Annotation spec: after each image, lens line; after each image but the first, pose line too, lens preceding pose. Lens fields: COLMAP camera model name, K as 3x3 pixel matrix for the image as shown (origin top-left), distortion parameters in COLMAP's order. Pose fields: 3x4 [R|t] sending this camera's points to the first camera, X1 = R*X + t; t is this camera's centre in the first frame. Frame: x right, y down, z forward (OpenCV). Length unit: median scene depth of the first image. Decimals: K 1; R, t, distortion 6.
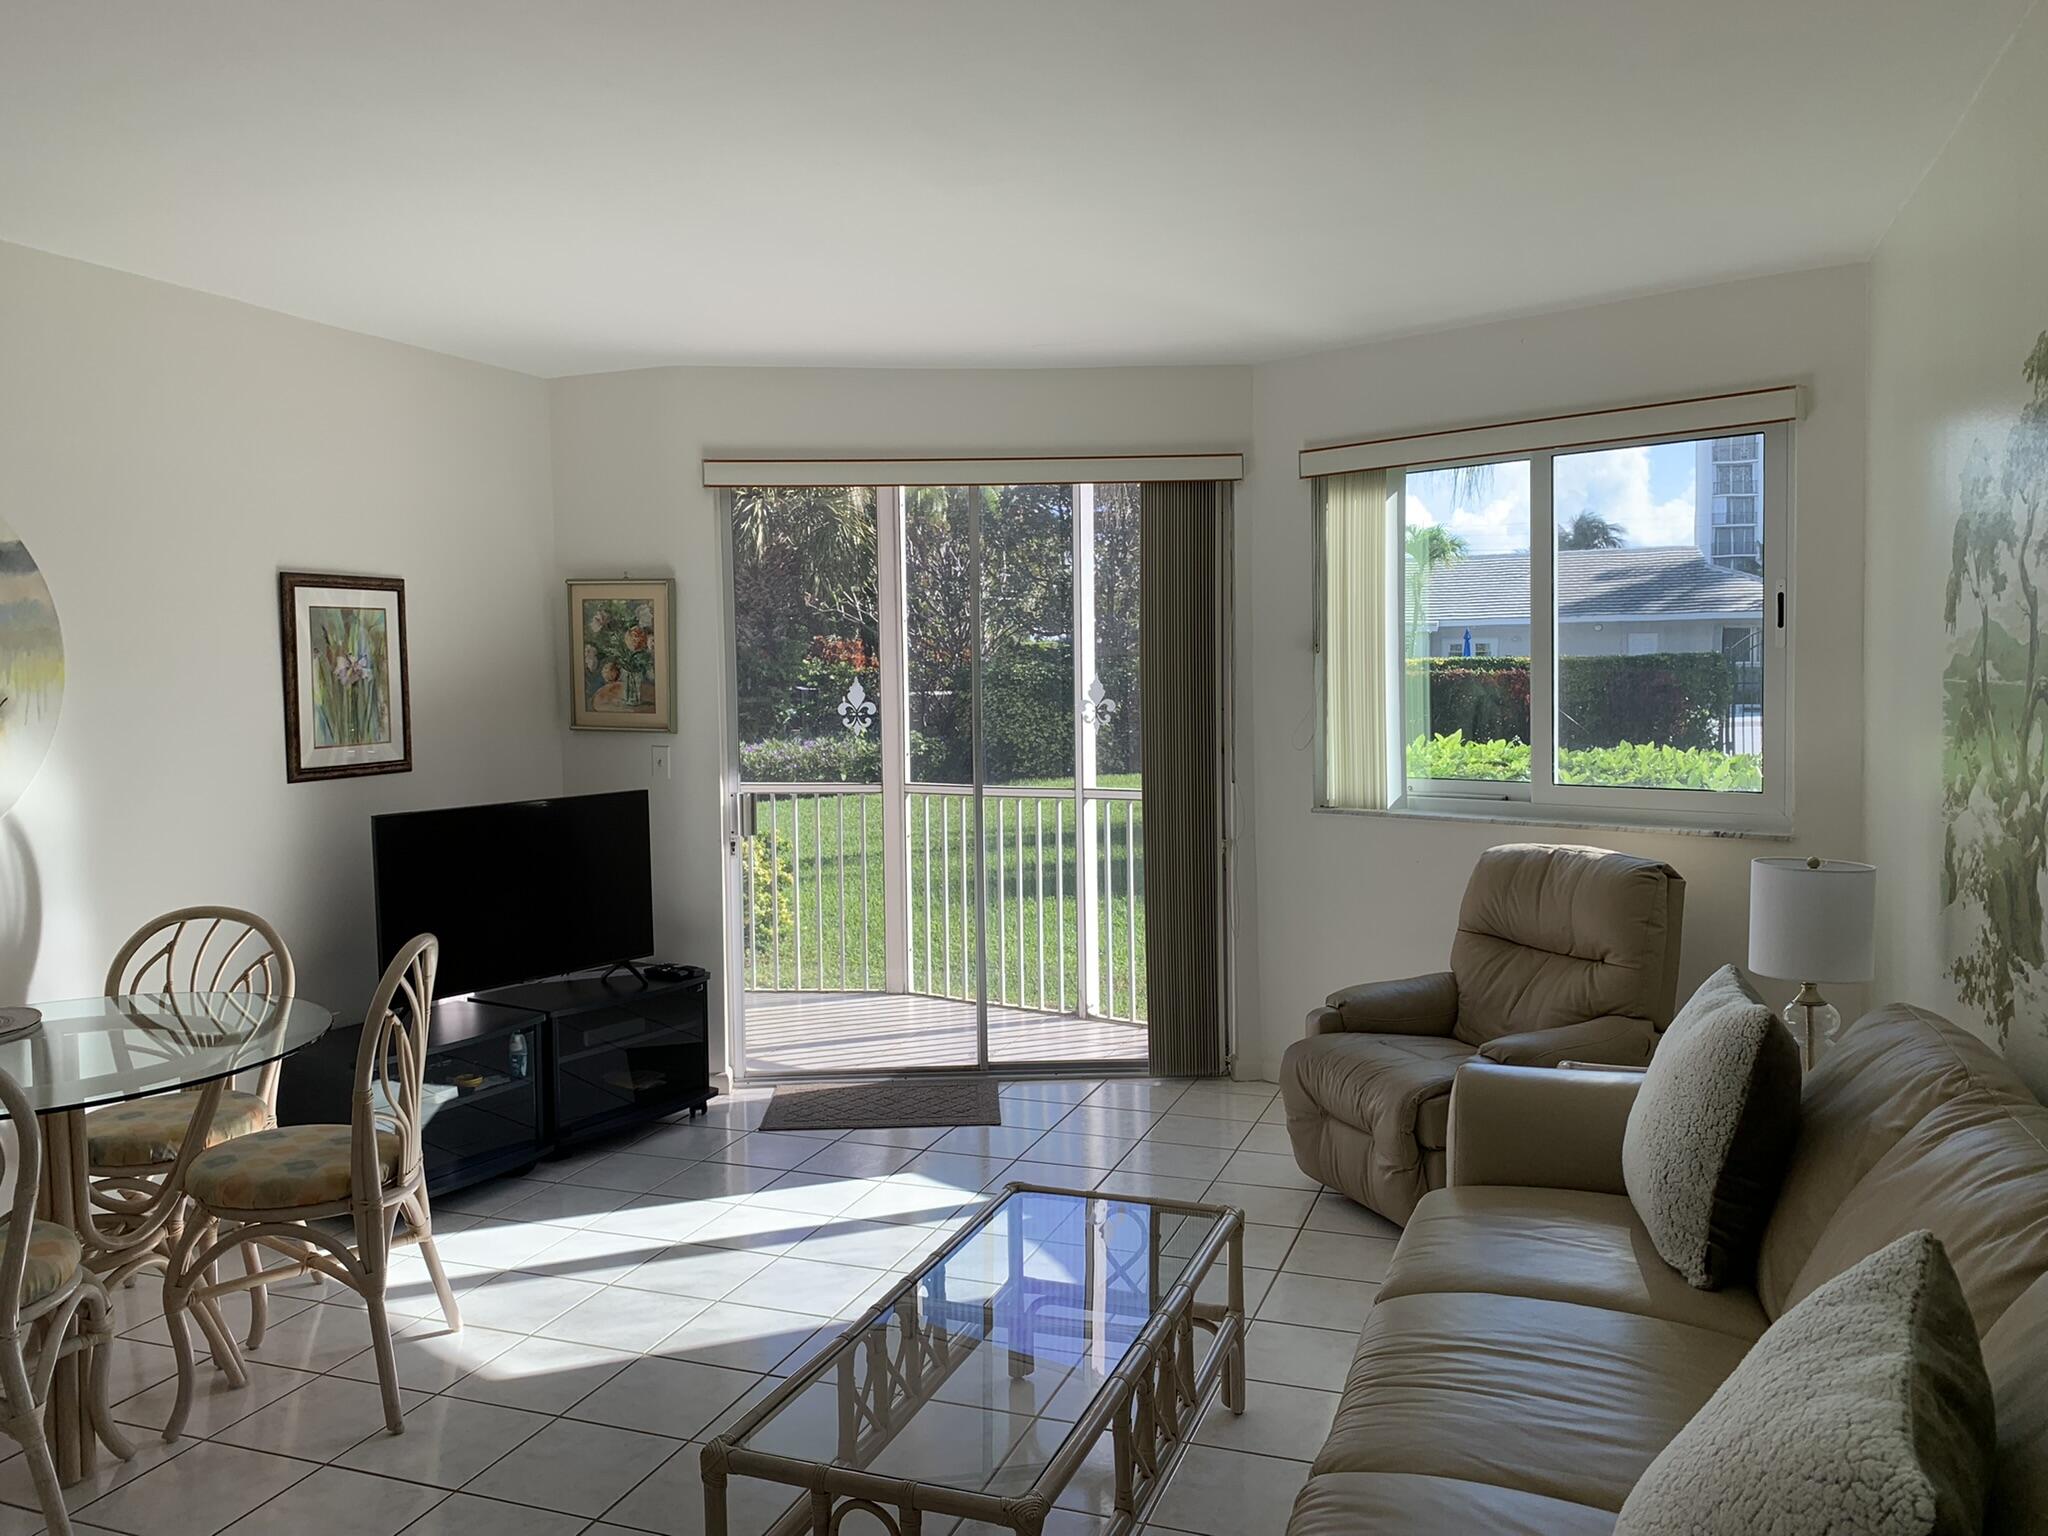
lens RADIAL K [[1567.9, 0, 988.6], [0, 1567.9, 760.0], [0, 0, 1]] dist [0.067288, -0.084769]
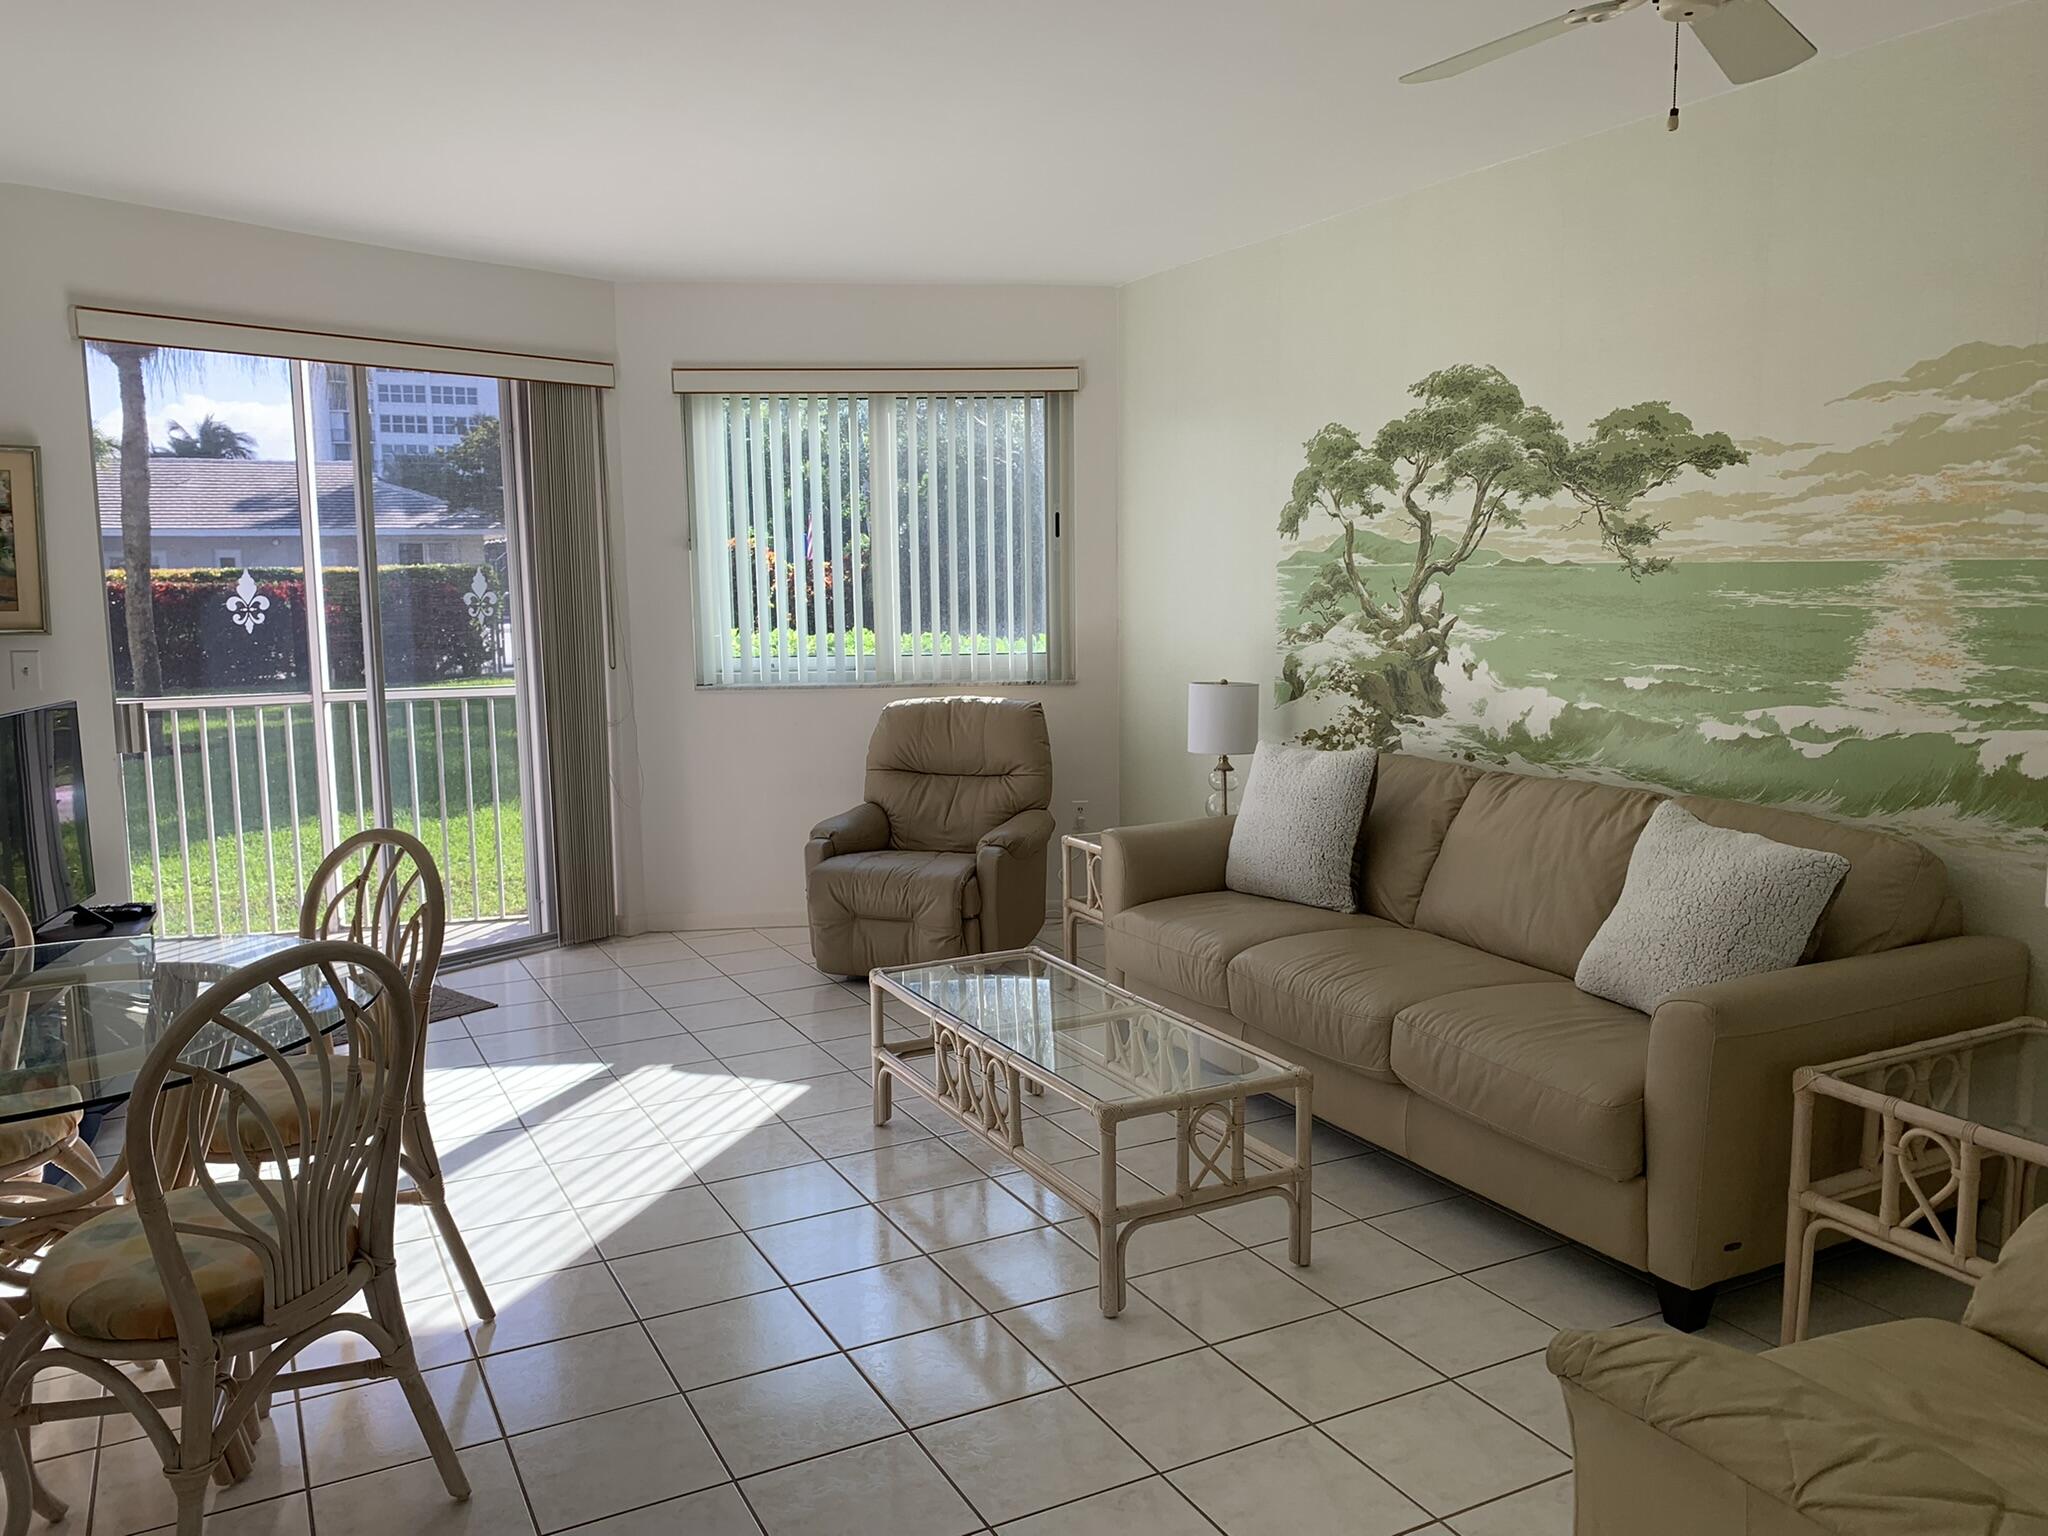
lens RADIAL K [[1567.9, 0, 988.6], [0, 1567.9, 760.0], [0, 0, 1]] dist [0.067288, -0.084769]
pose [[0.668712, -0.083888, 0.738774, -0.513393], [0.045417, 0.996368, 0.072028, 0.011577], [-0.742133, -0.014613, 0.670093, 0.070007]]
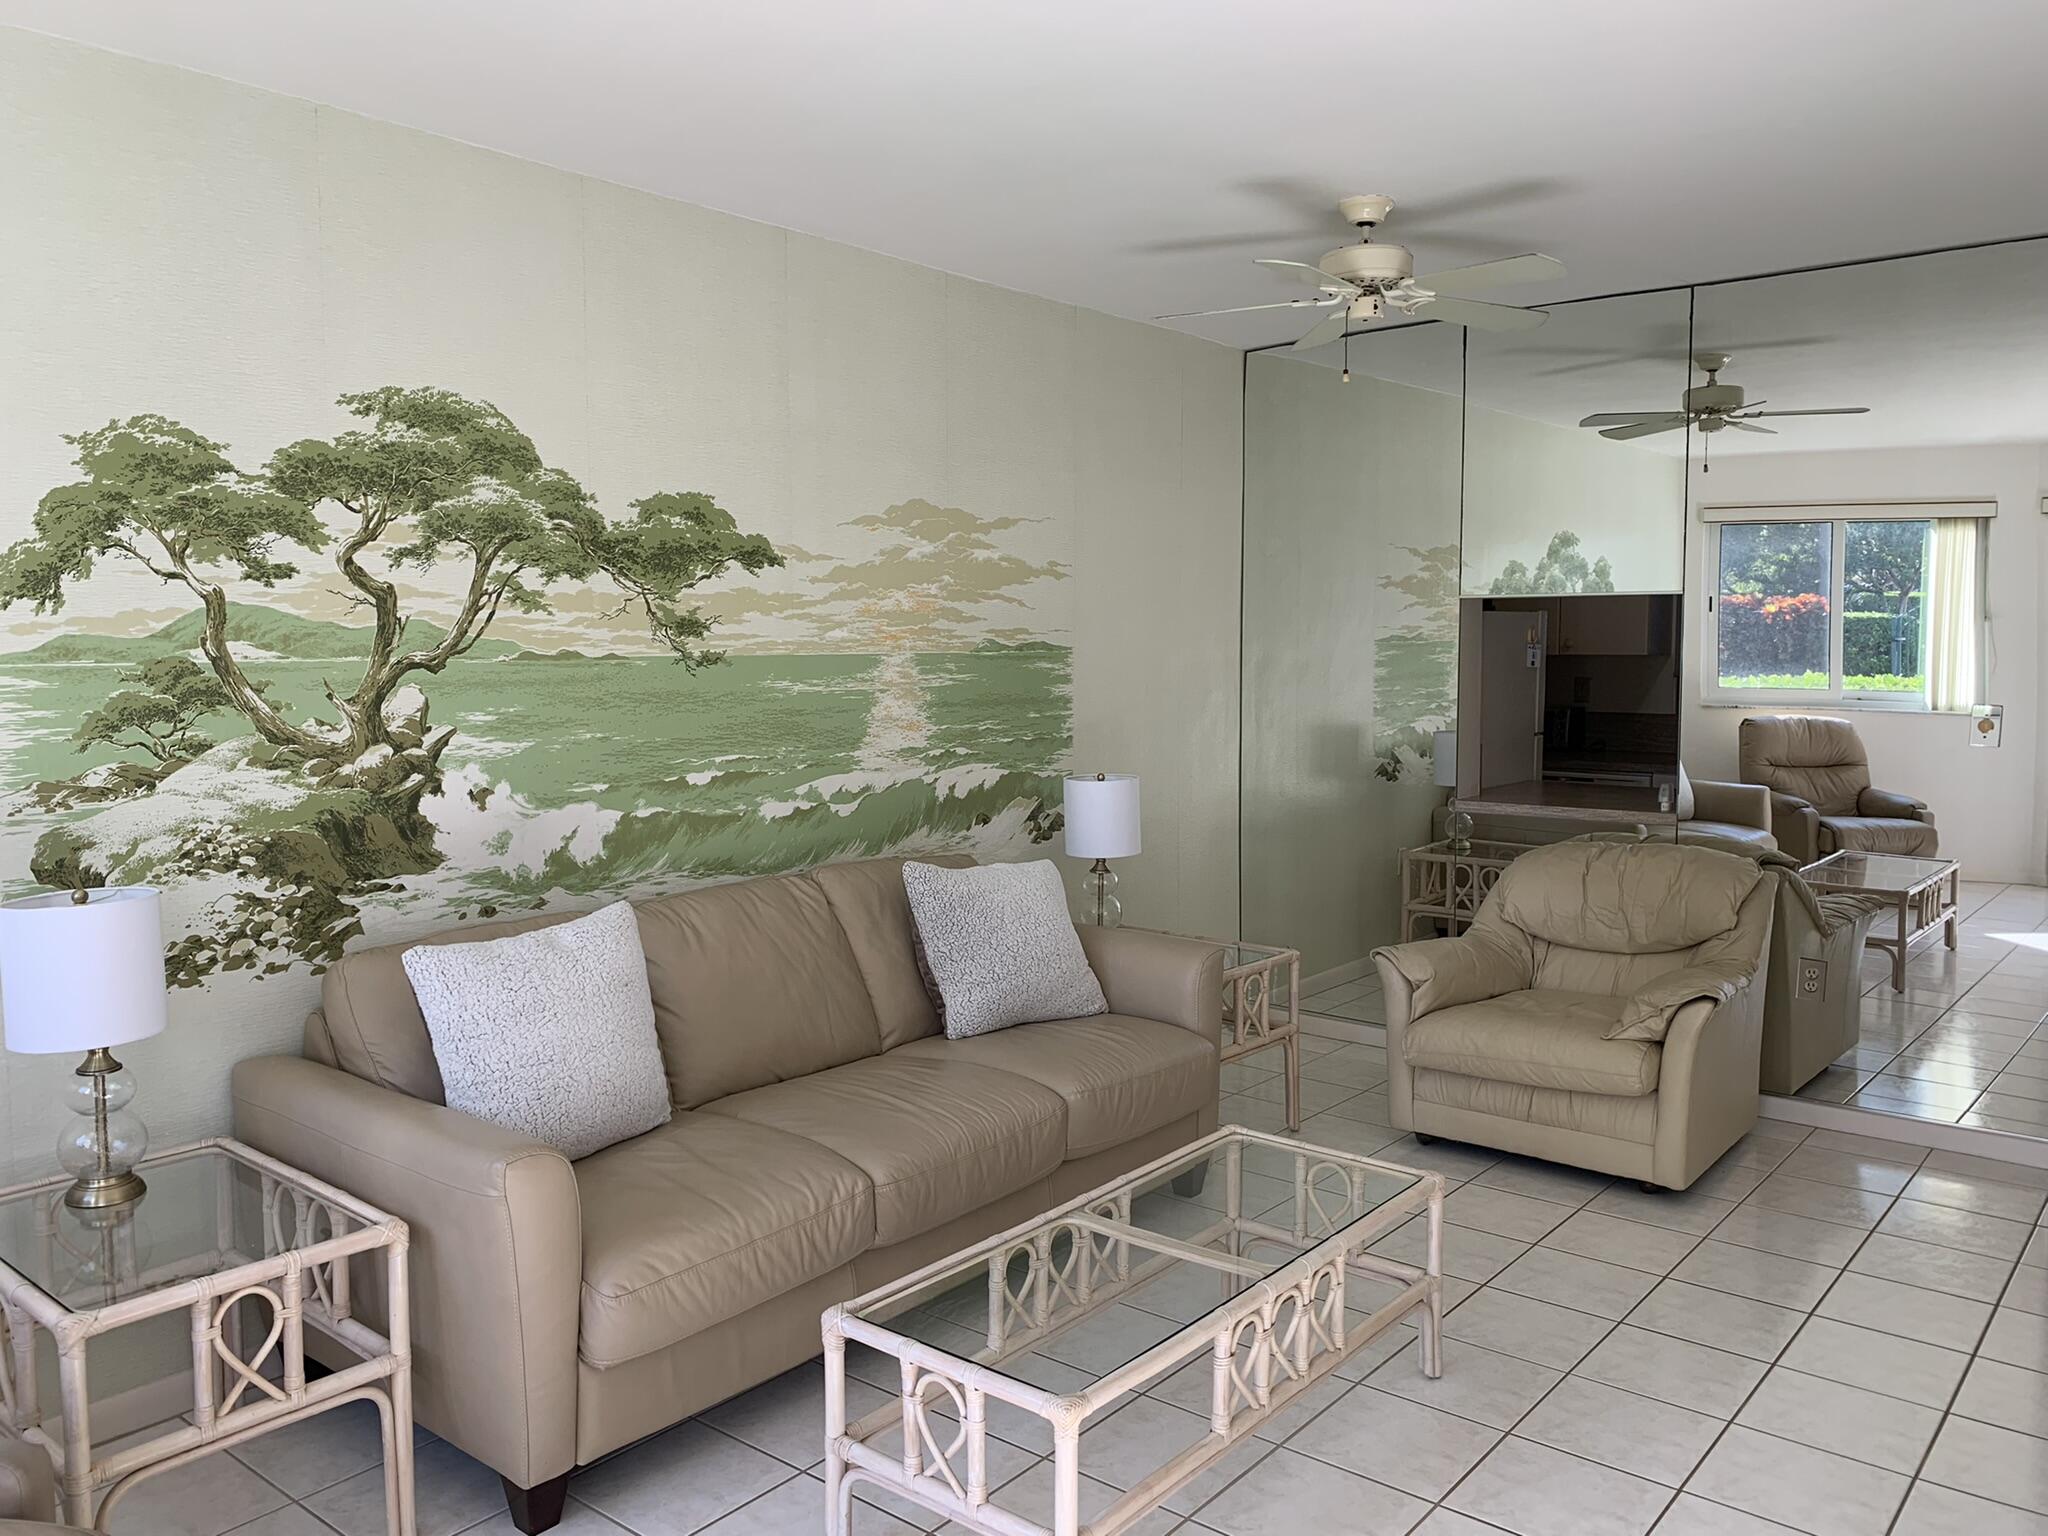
lens RADIAL K [[1539.7, 0, 975.2], [0, 1539.7, 768.5], [0, 0, 1]] dist [-0.014326, -0.000281]
pose [[-0.948985, -0.006388, 0.315256, -0.090272], [0.037660, 0.990342, 0.133432, -0.052144], [-0.313064, 0.138498, -0.939579, 0.983397]]
